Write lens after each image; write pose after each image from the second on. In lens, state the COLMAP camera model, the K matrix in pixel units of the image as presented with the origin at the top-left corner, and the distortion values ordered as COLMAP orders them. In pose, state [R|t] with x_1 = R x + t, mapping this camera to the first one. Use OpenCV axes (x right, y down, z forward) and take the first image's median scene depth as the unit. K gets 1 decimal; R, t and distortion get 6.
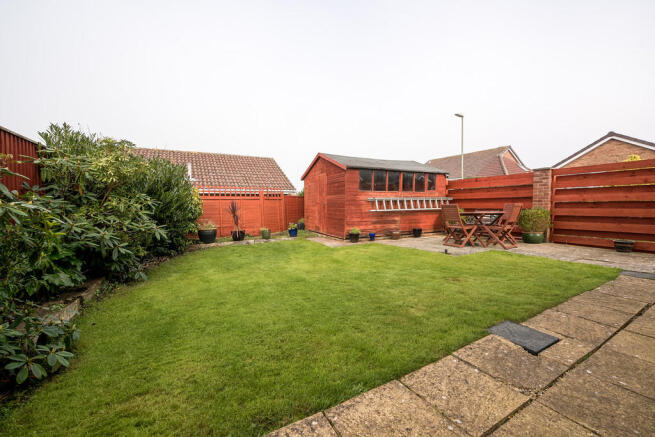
lens RADIAL K [[268.0, 0, 327.5], [0, 268.0, 218.5], [0, 0, 1]] dist [-0.000732, -0.000128]
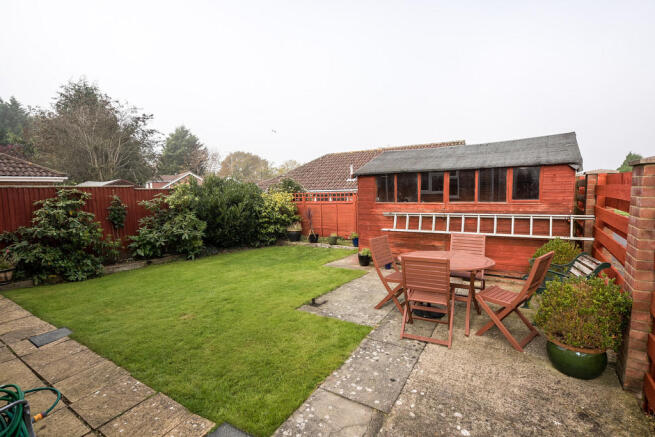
lens RADIAL K [[299.7, 0, 327.5], [0, 299.7, 218.5], [0, 0, 1]] dist [-0.012593, -0.000167]
pose [[0.473964, 0.076651, -0.877202, 0.823584], [-0.021476, 0.996914, 0.075508, -0.119371], [0.880282, -0.016949, 0.474147, 0.446362]]
